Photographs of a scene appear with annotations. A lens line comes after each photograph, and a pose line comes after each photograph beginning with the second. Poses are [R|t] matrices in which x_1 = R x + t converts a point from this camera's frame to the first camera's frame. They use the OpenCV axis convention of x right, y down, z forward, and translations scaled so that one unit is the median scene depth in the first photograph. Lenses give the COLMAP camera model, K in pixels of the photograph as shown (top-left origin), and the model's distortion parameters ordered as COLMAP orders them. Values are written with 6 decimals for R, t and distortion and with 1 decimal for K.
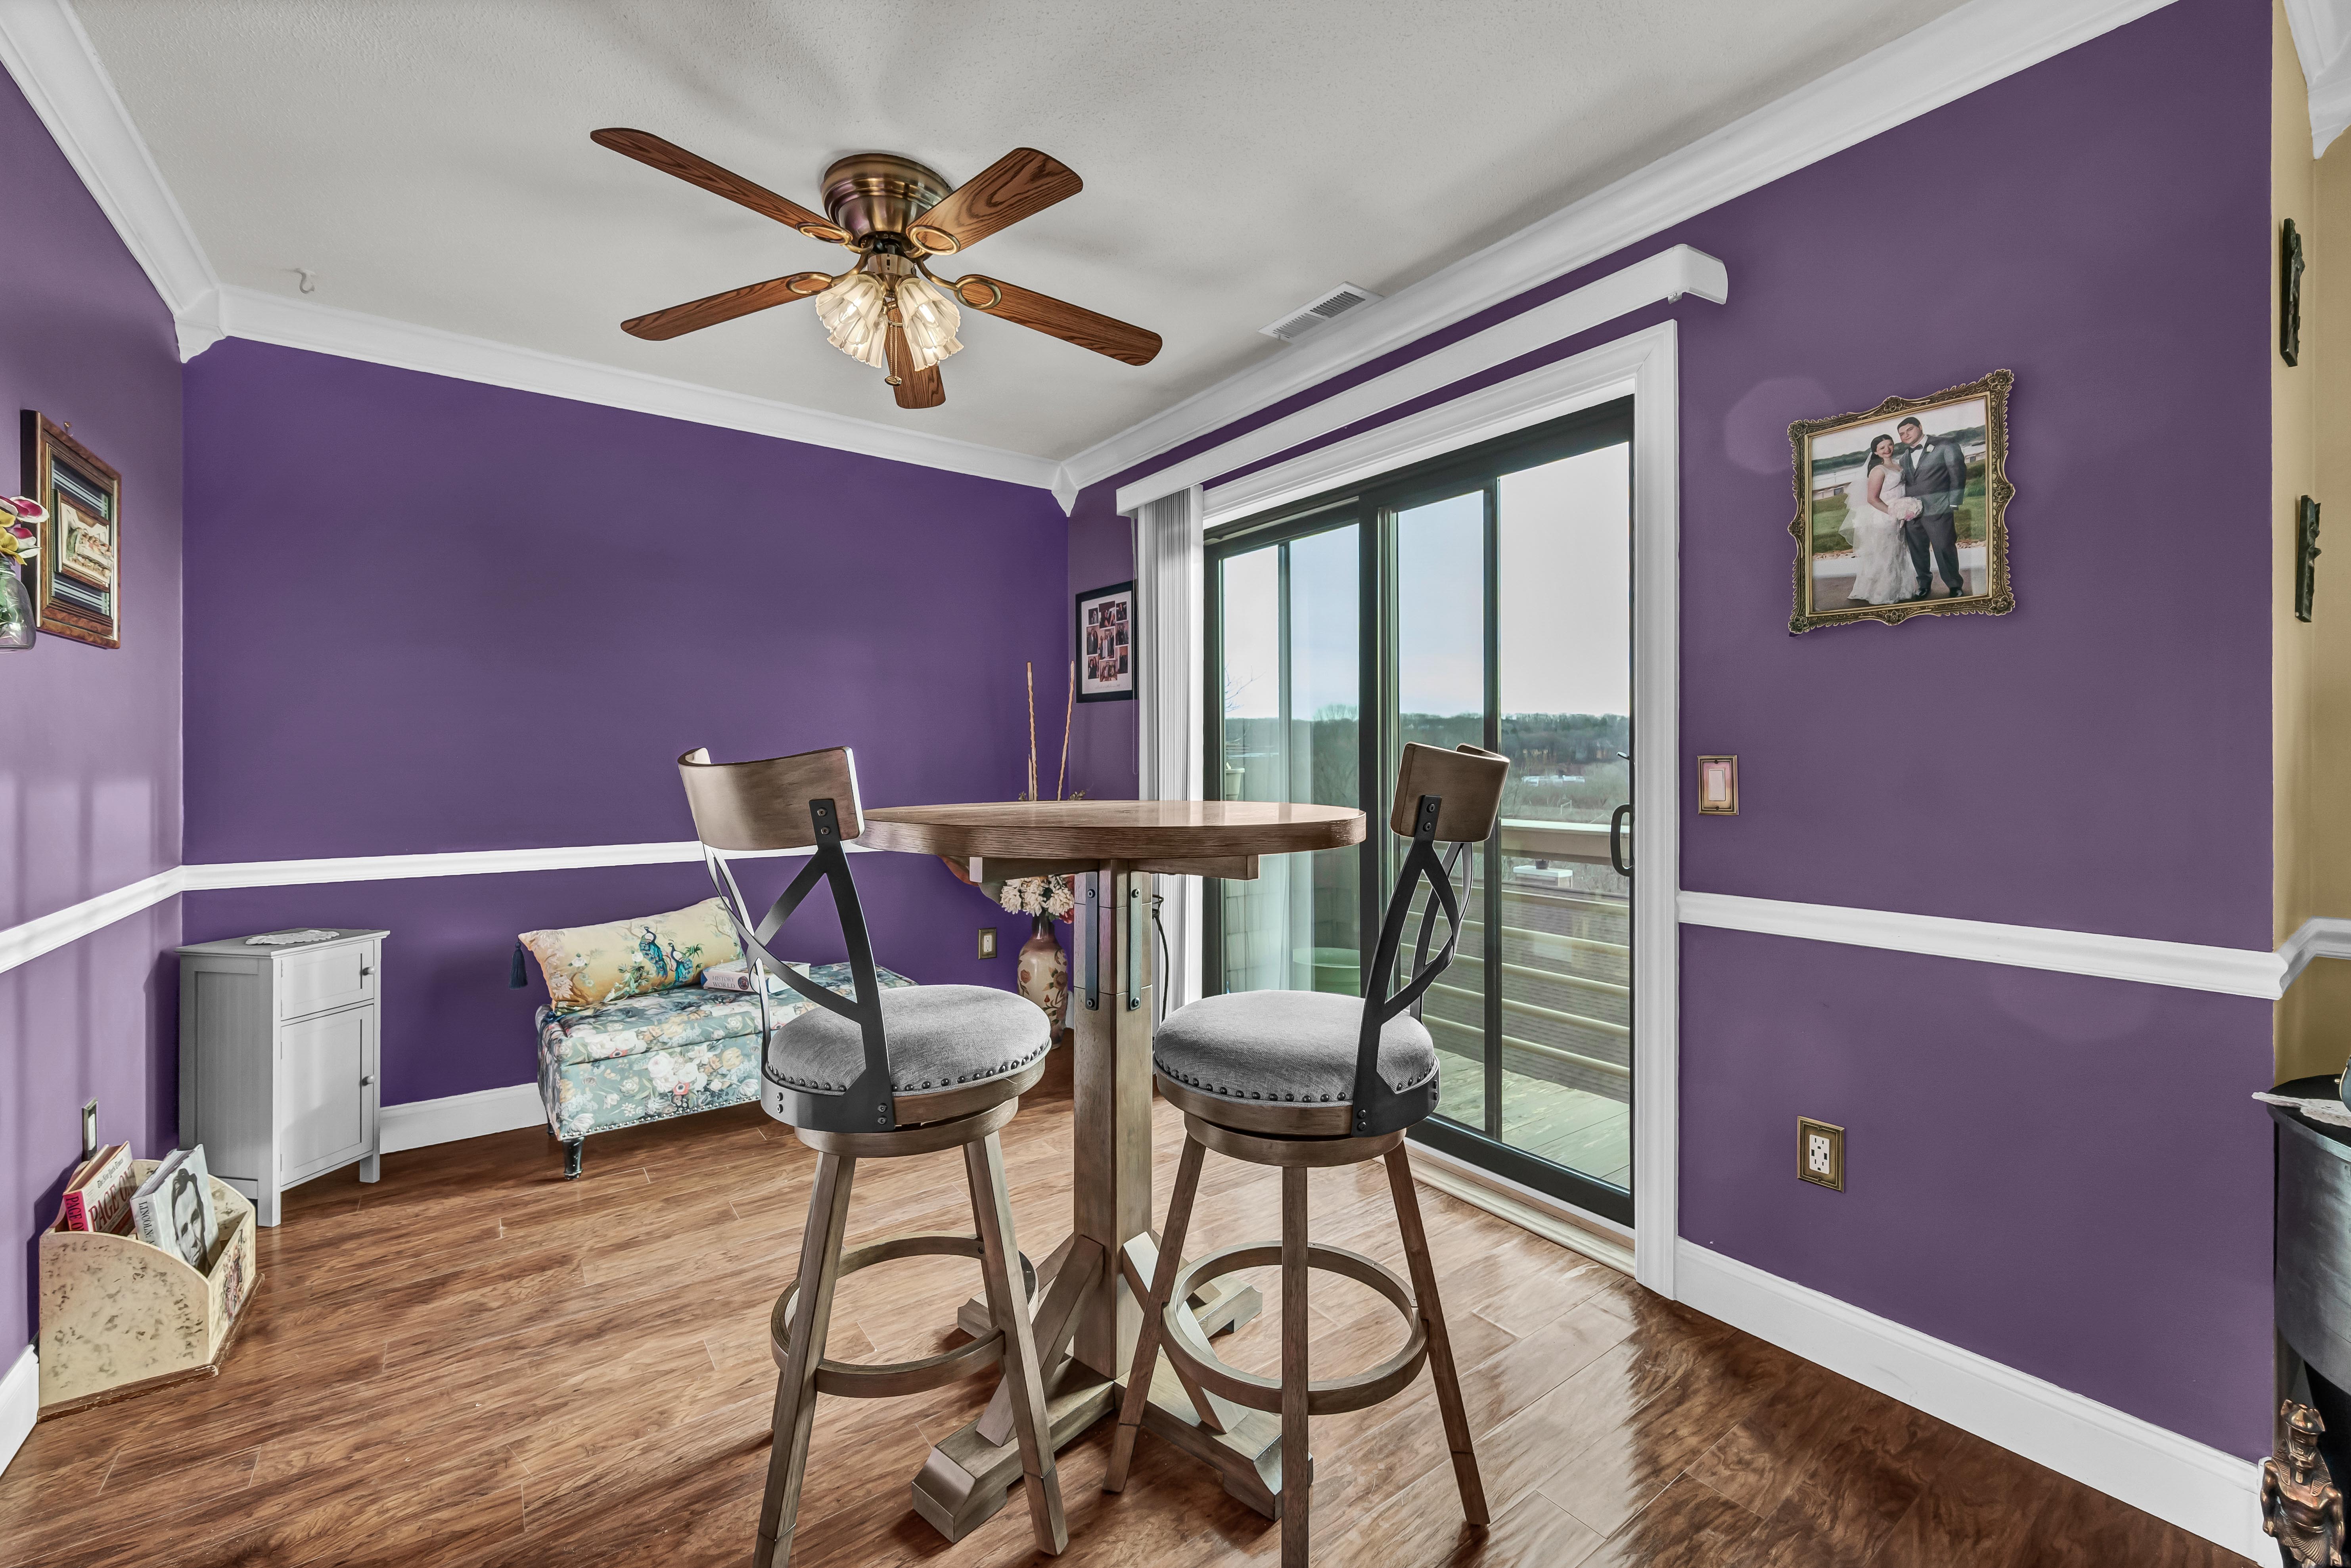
lens RADIAL K [[965.9, 0, 1178.9], [0, 965.9, 759.2], [0, 0, 1]] dist [0.002414, -0.000739]
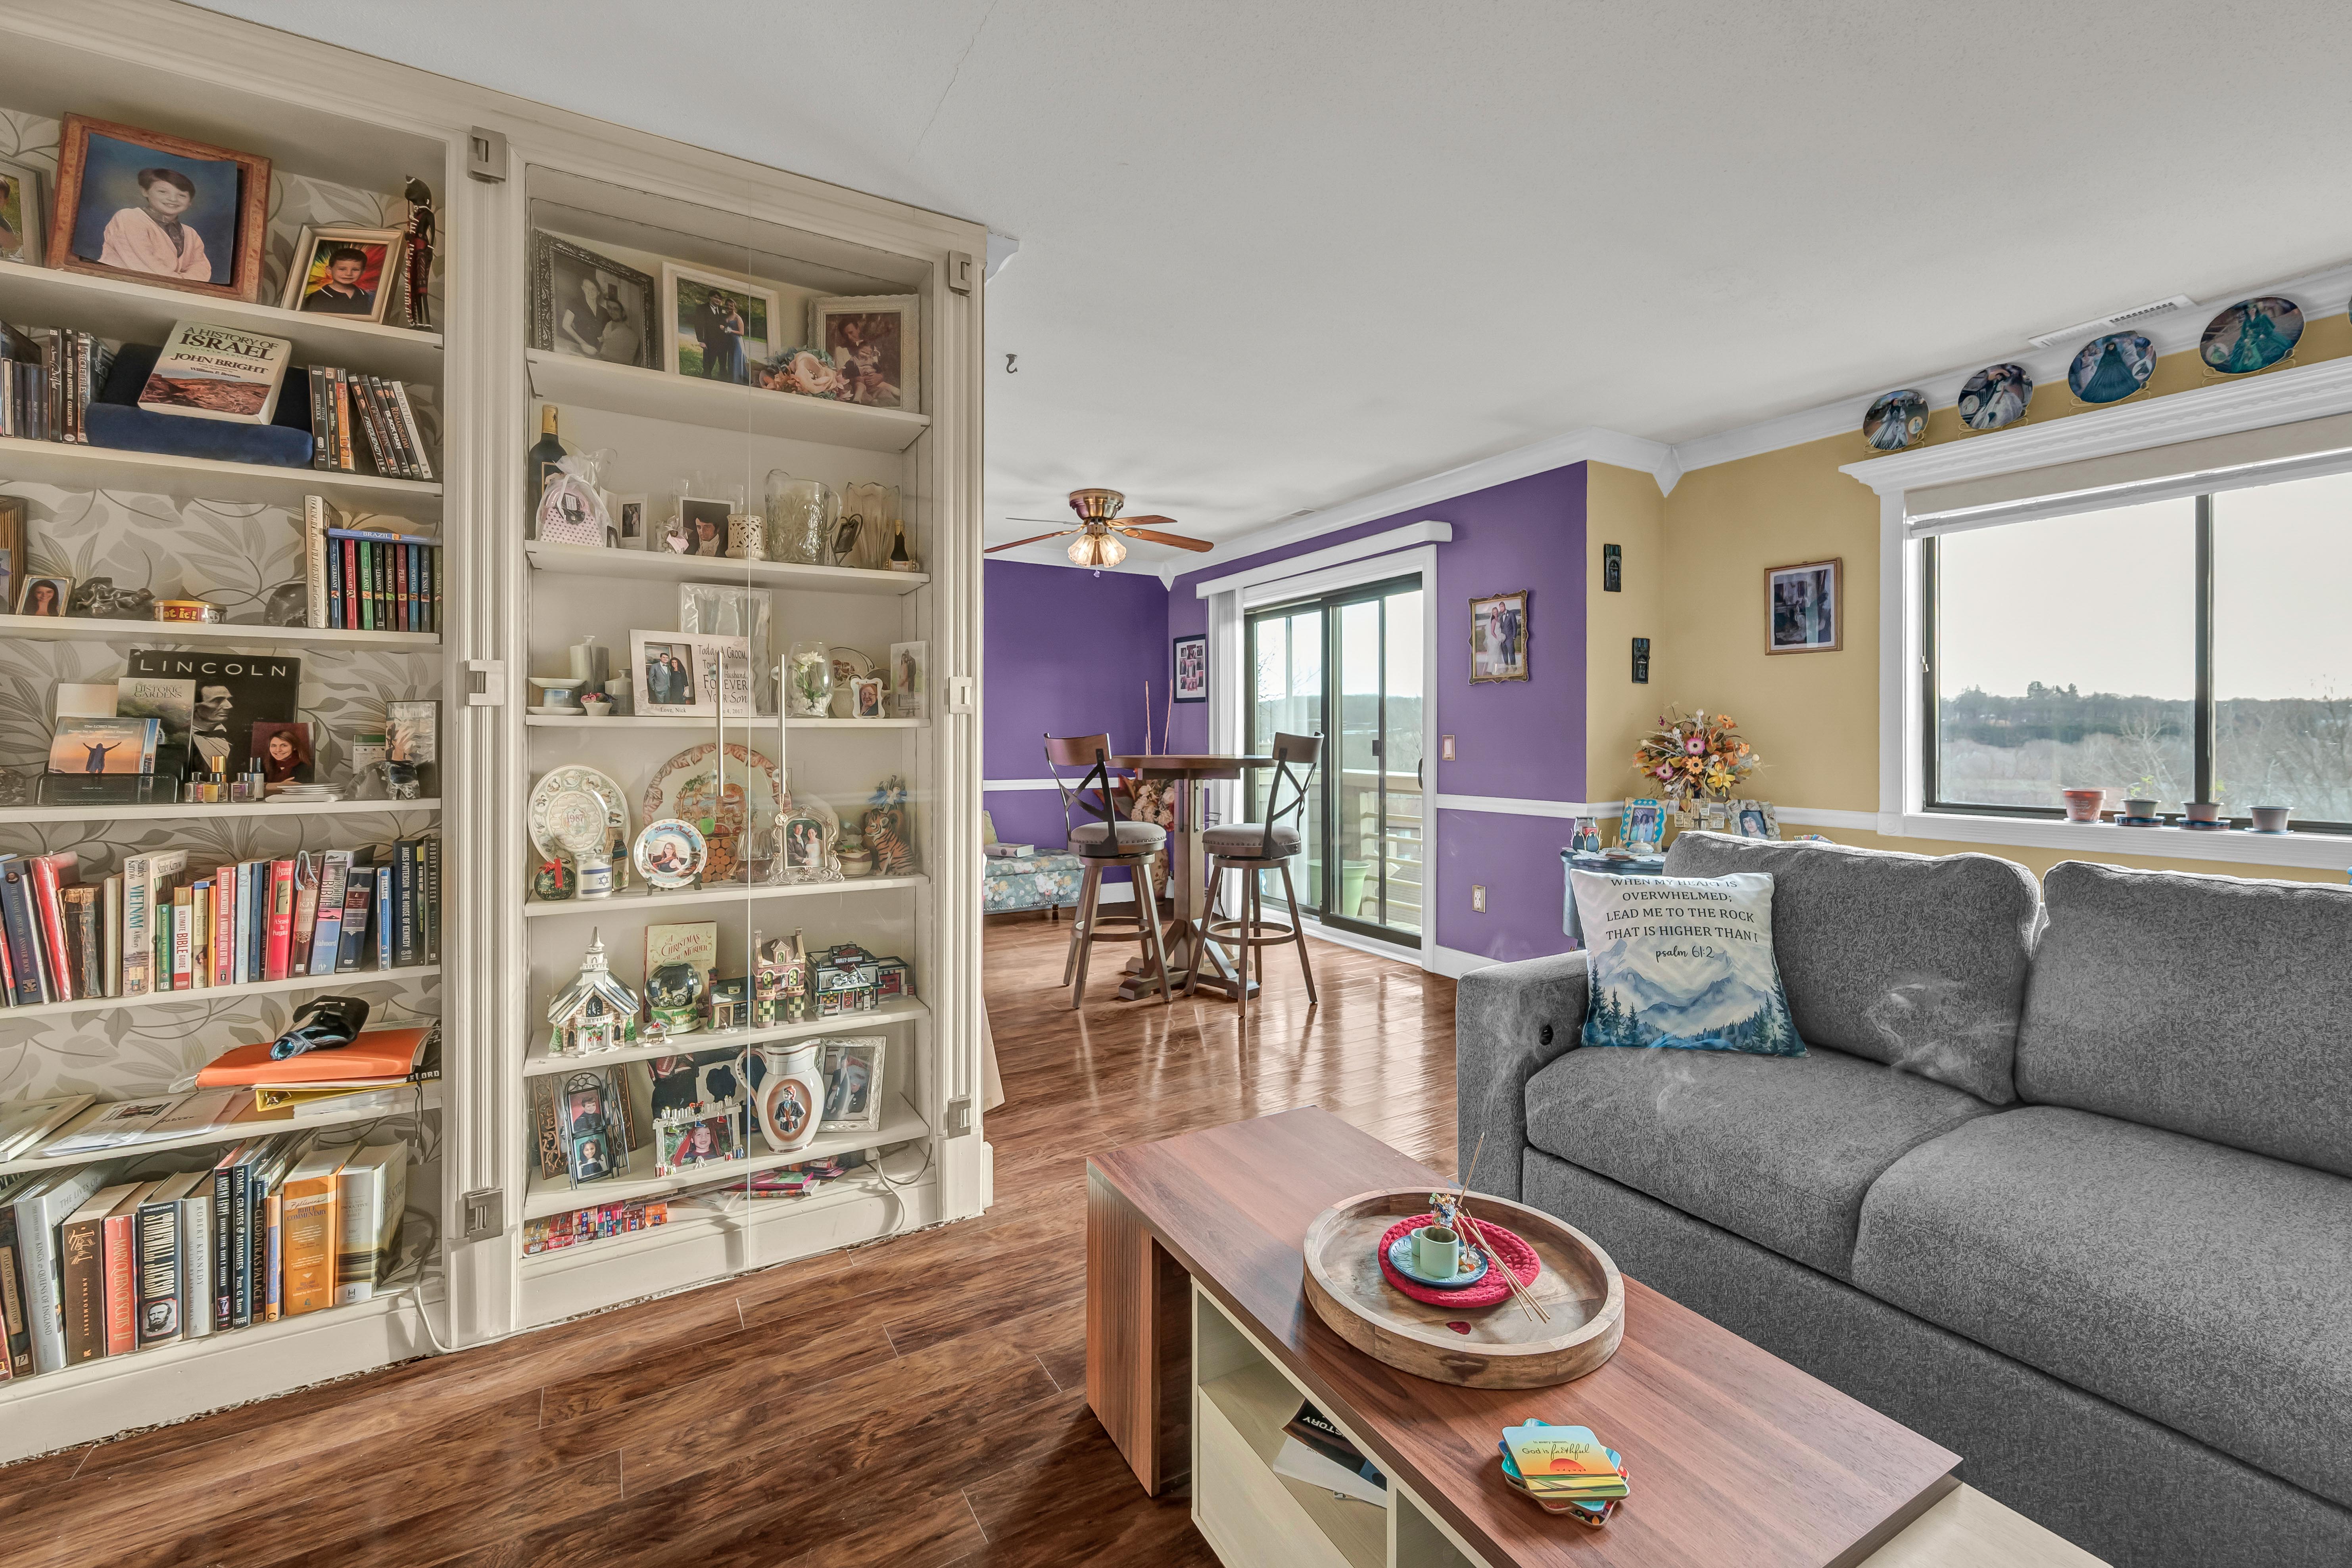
lens RADIAL K [[966.3, 0, 1174.8], [0, 966.3, 737.1], [0, 0, 1]] dist [0.002414, -0.000739]
pose [[0.994791, -0.000460, -0.101936, 0.099600], [0.000684, 0.999997, 0.002172, -0.002927], [0.101935, -0.002230, 0.994789, -0.994166]]
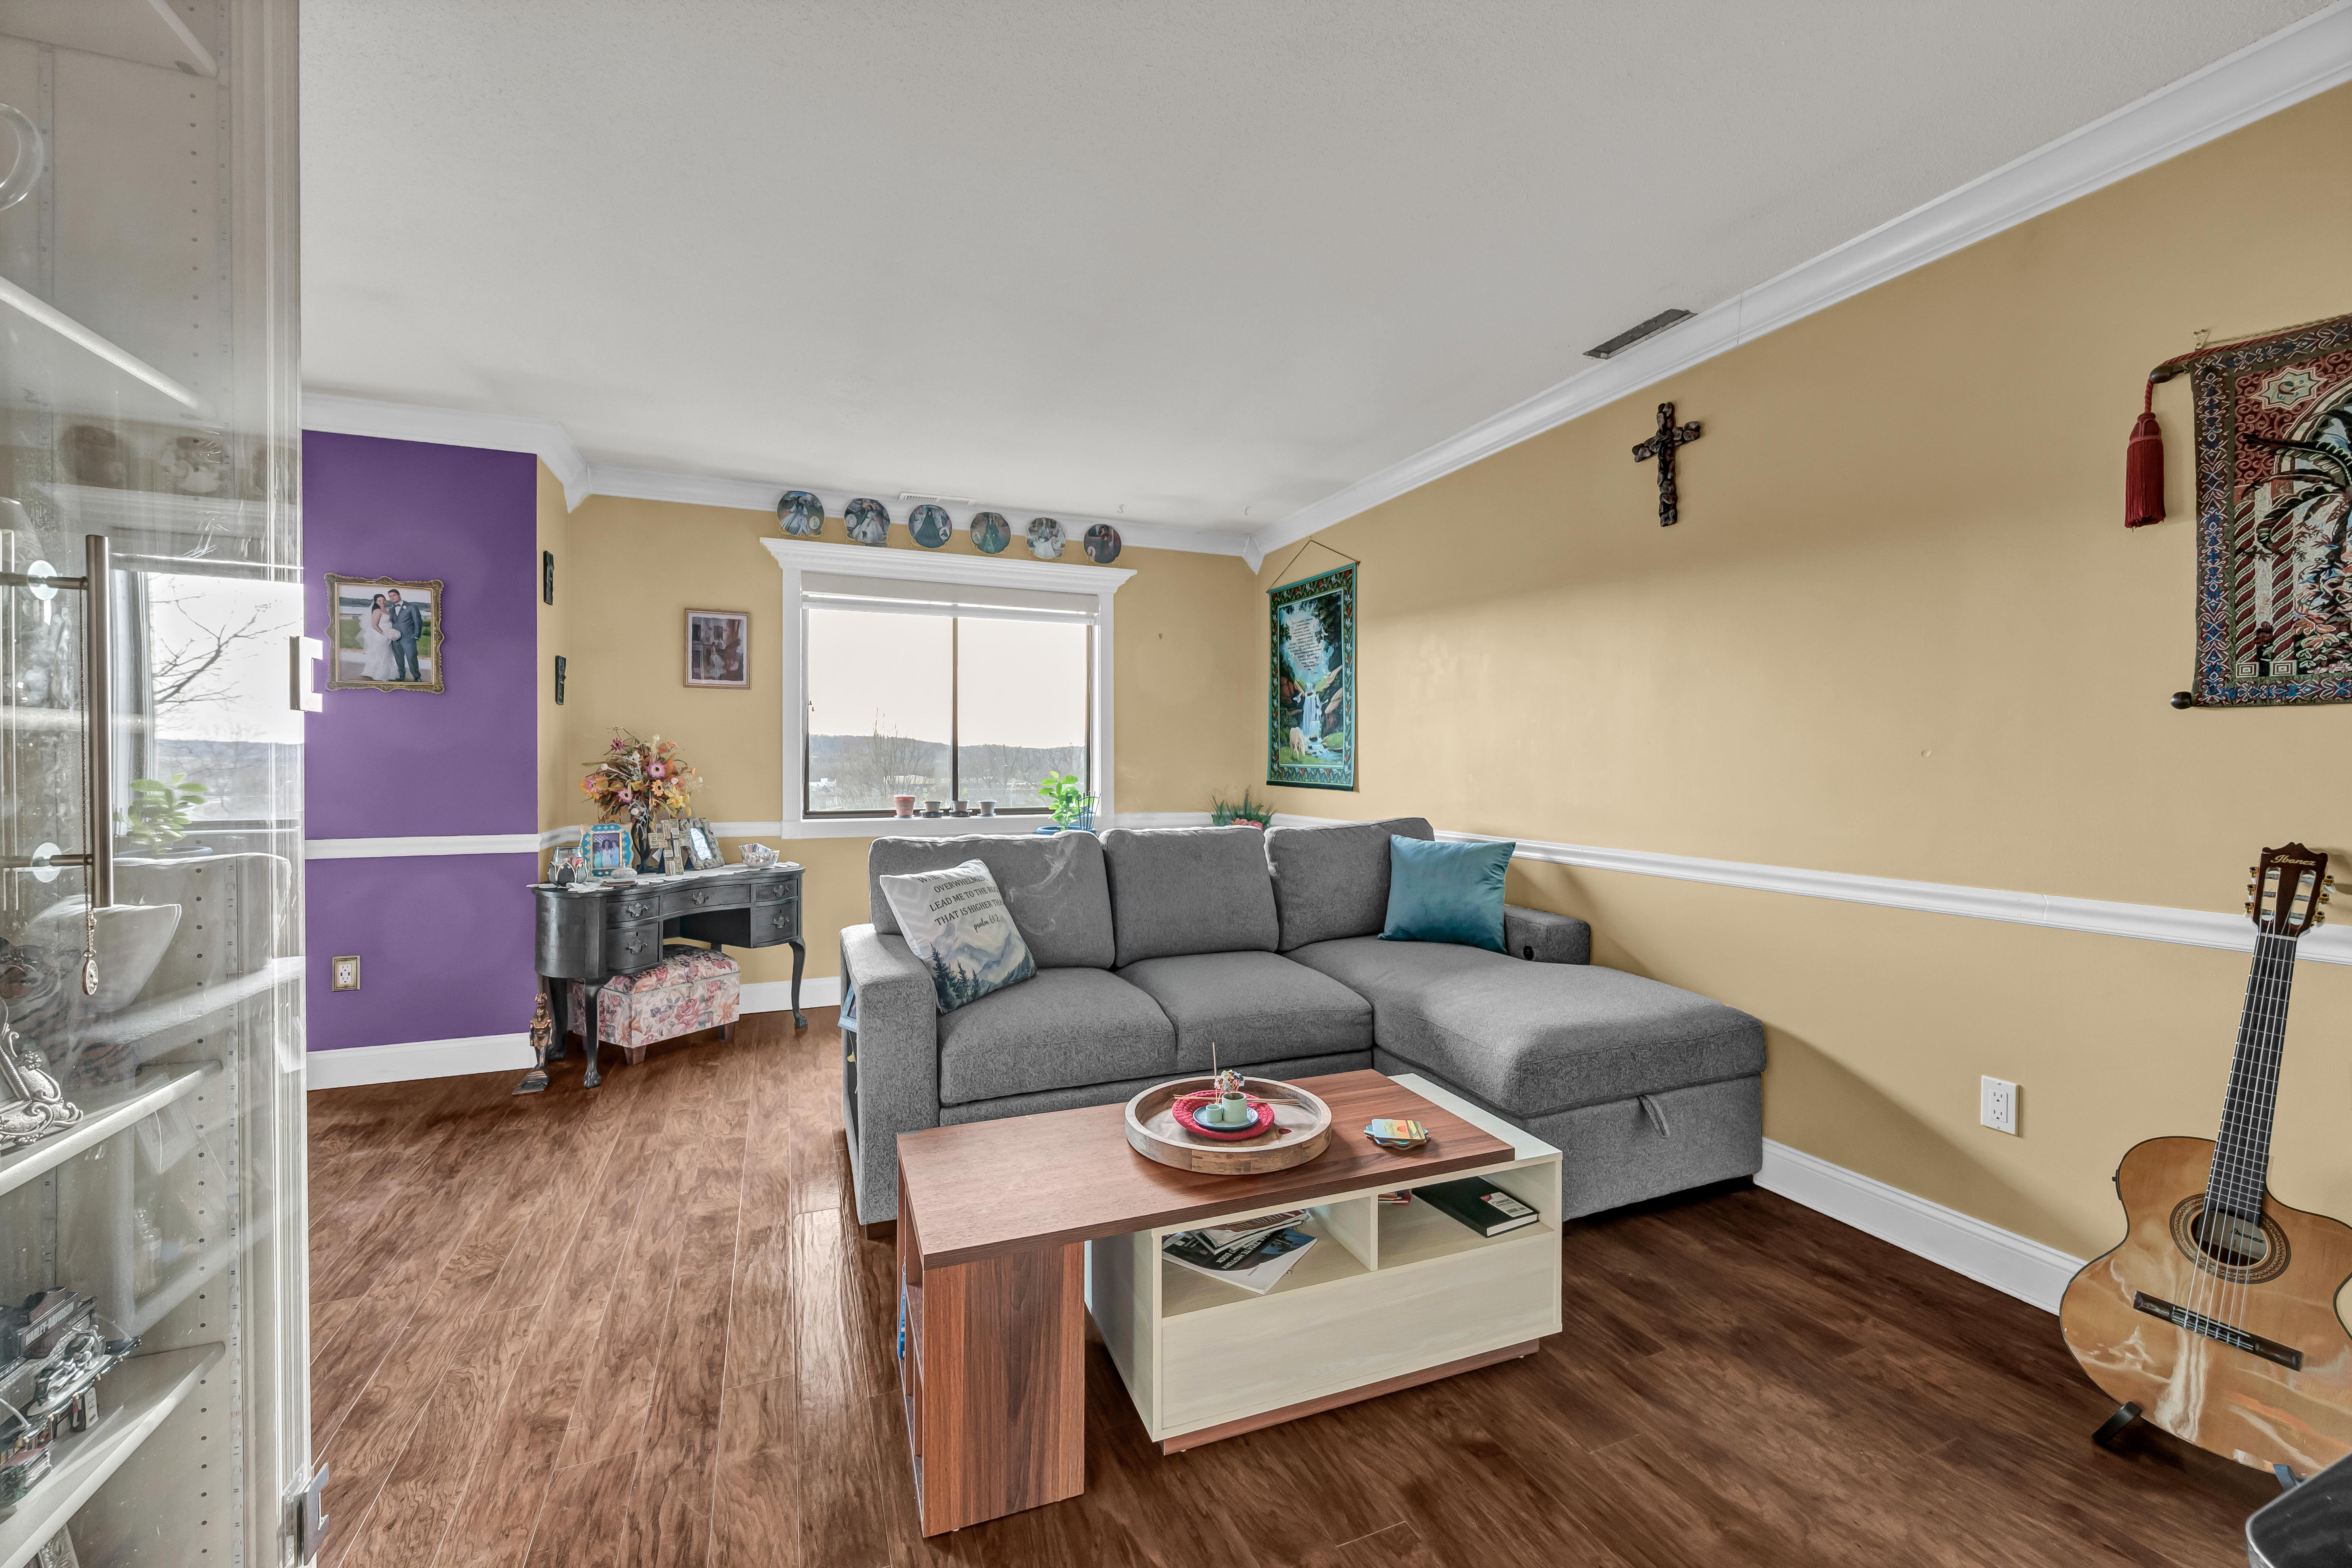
lens RADIAL K [[966.3, 0, 1188.6], [0, 966.3, 767.1], [0, 0, 1]] dist [0.002414, -0.000739]
pose [[0.233761, -0.004231, 0.972285, -0.497916], [-0.004168, 0.999977, 0.005354, -0.002157], [-0.972285, -0.005304, 0.233738, -0.657025]]
